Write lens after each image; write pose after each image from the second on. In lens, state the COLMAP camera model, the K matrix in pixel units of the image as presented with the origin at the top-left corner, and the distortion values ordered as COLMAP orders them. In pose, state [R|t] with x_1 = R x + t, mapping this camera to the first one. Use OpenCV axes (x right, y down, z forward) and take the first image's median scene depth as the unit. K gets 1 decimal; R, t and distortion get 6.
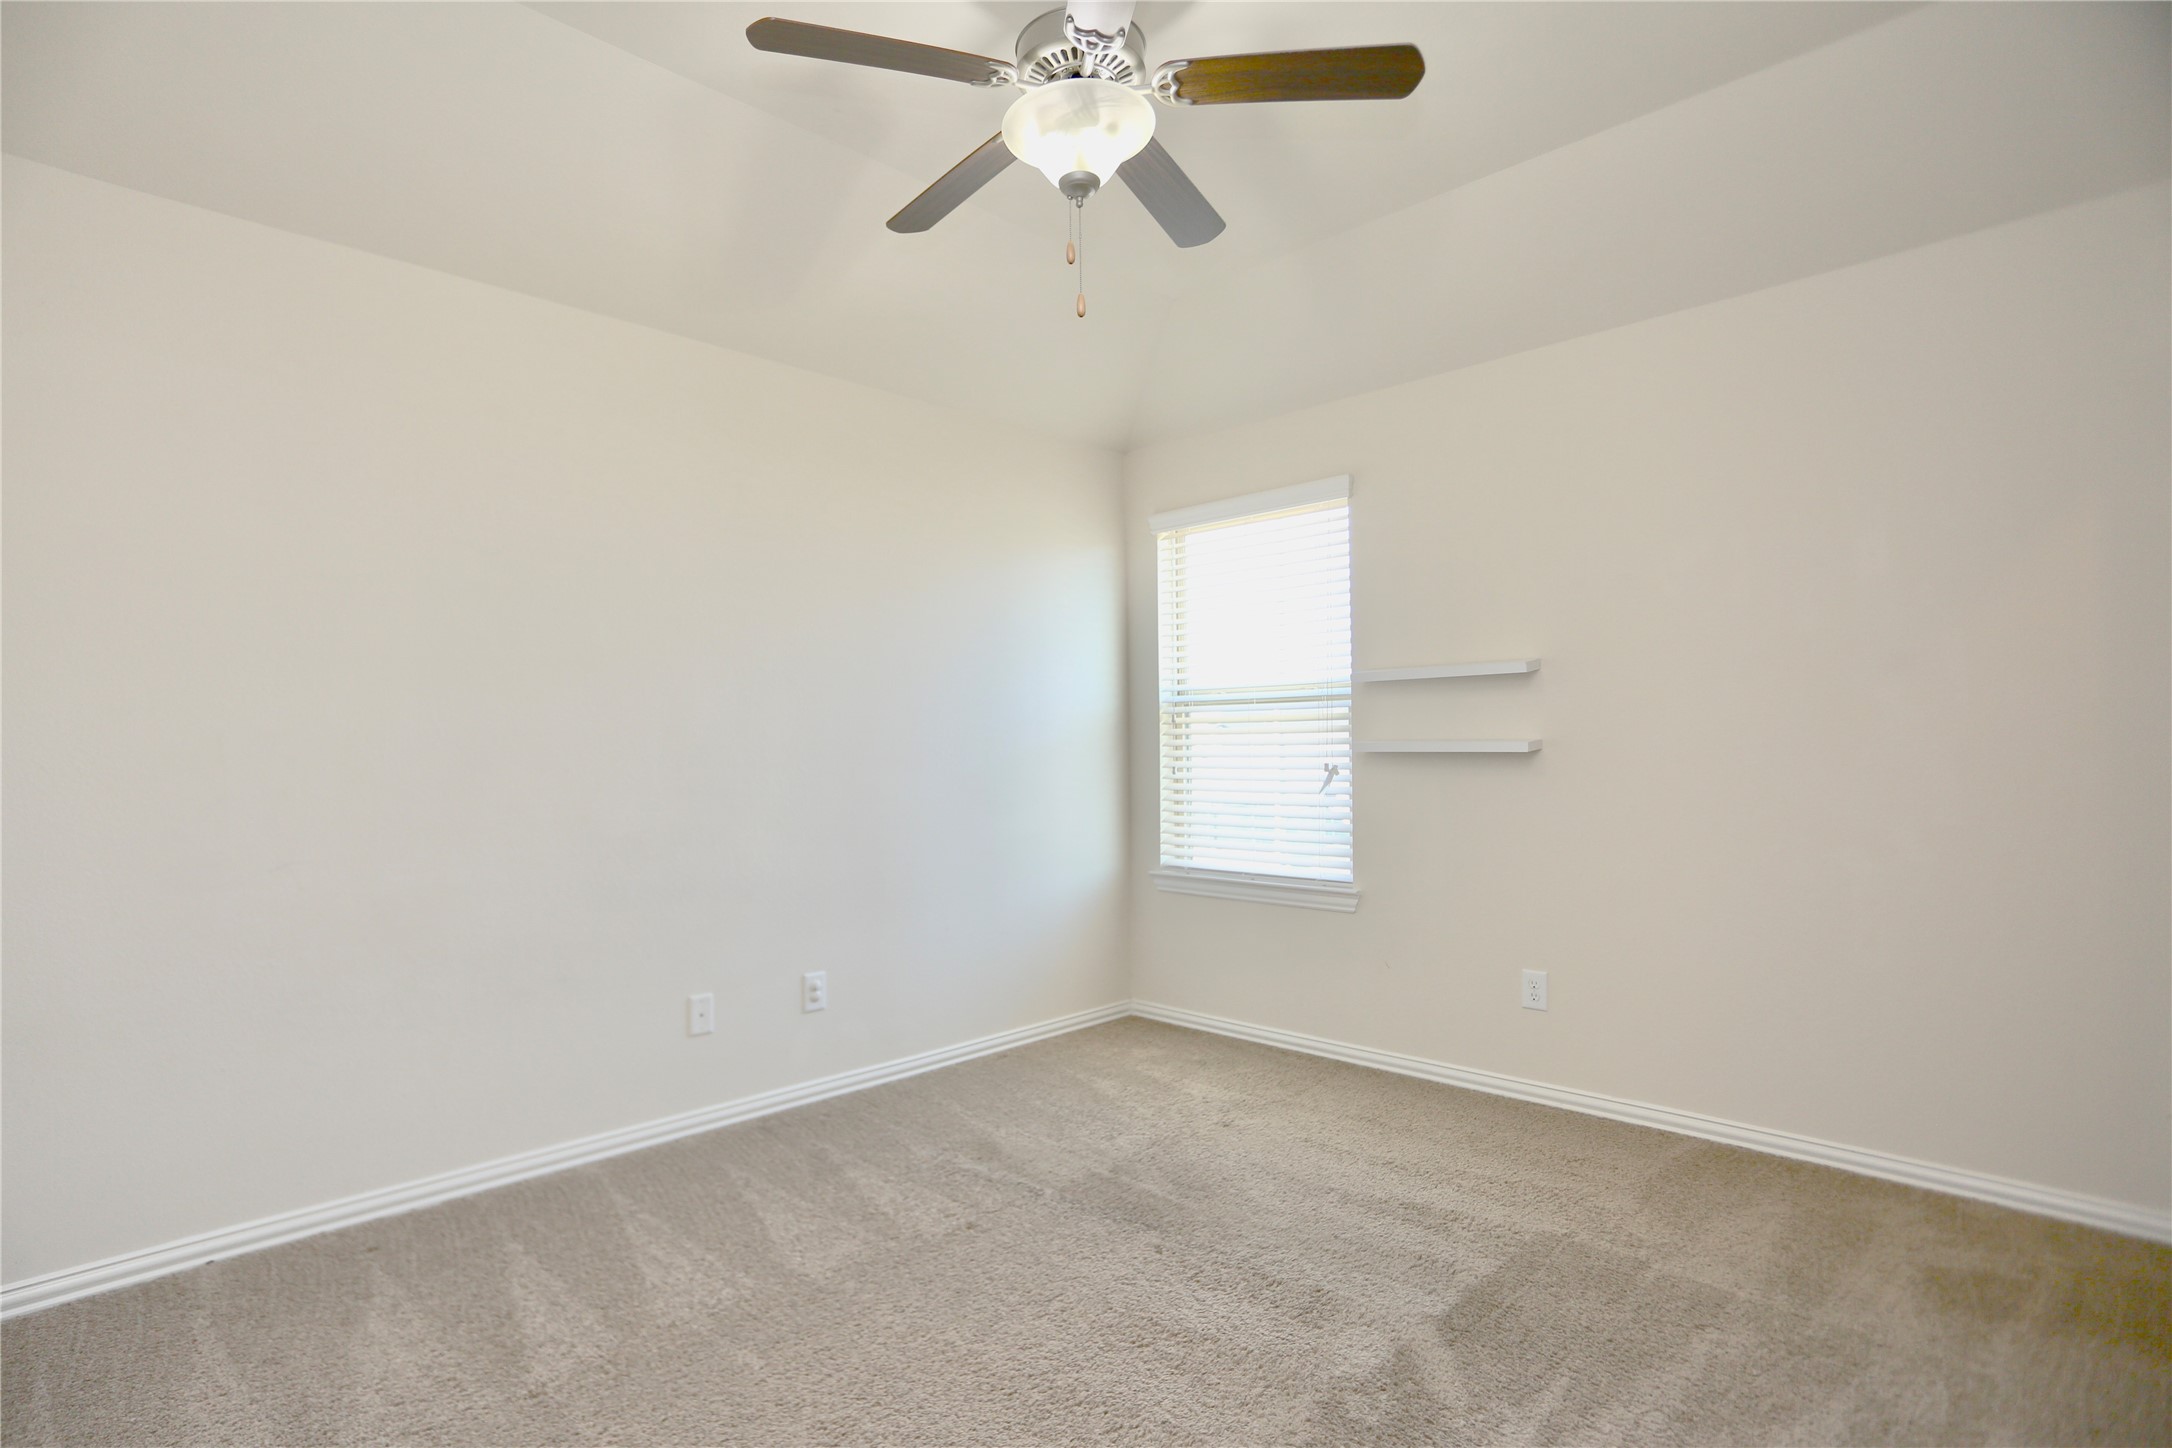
lens RADIAL K [[1061.7, 0, 1032.4], [0, 1061.7, 733.2], [0, 0, 1]] dist [-0.068361, 0.031763]
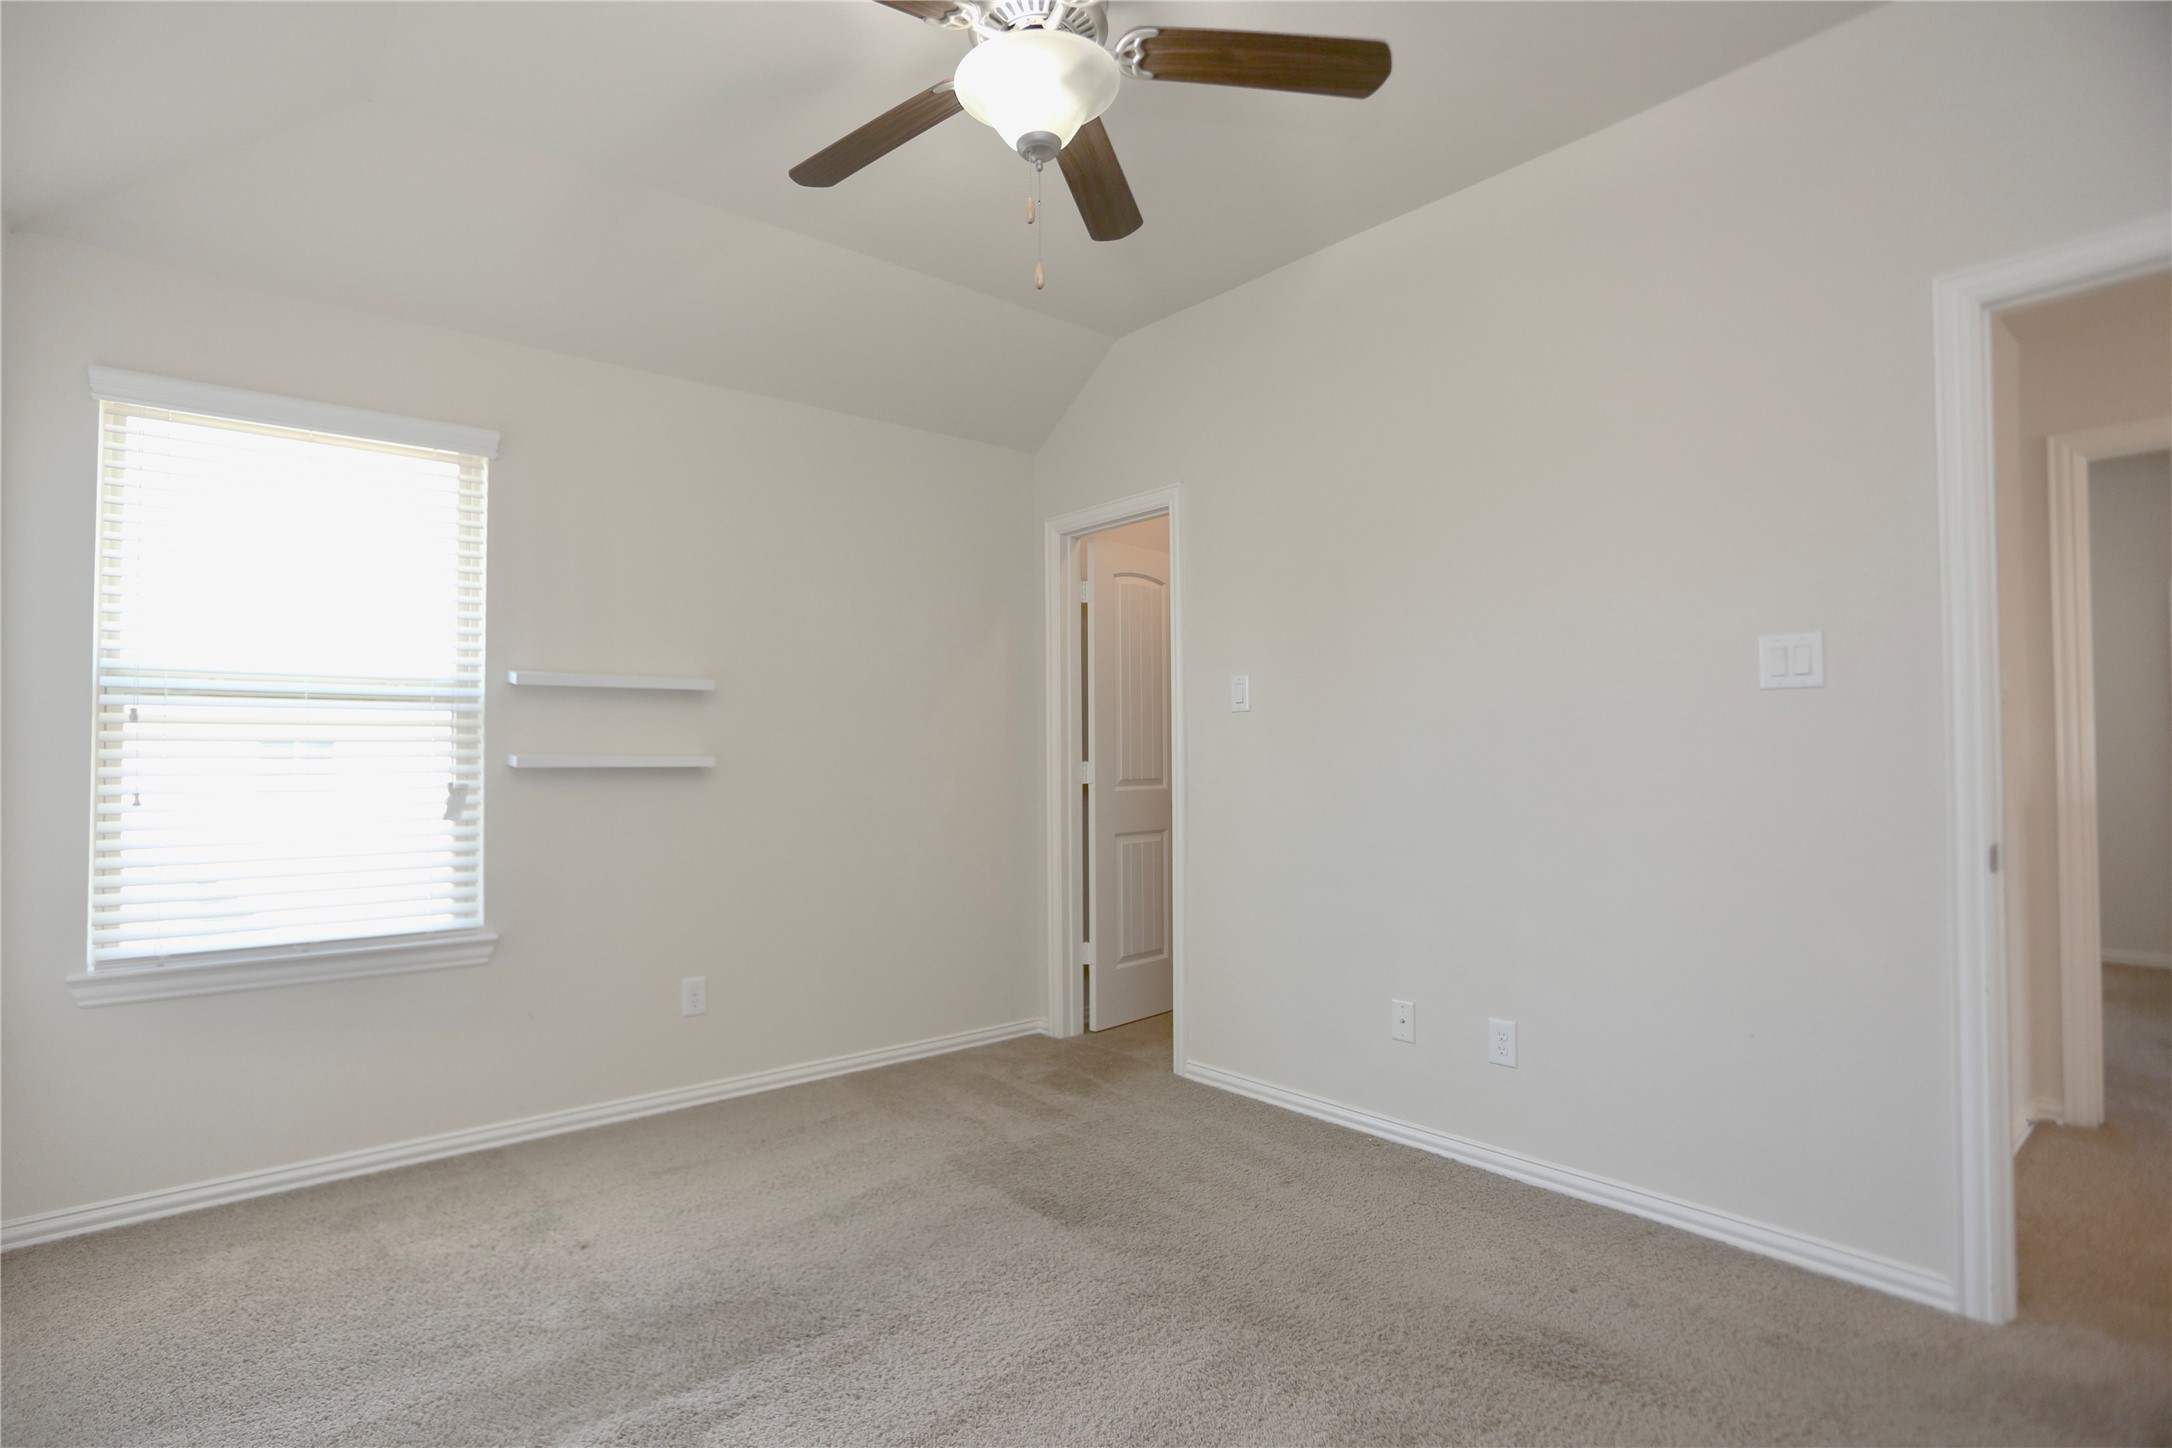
lens RADIAL K [[1061.7, 0, 1032.4], [0, 1061.7, 733.2], [0, 0, 1]] dist [-0.068361, 0.031763]
pose [[0.078190, 0.032222, 0.996418, -0.497968], [-0.011394, 0.999441, -0.031426, 0.011812], [-0.996873, -0.008896, 0.078514, 0.537608]]
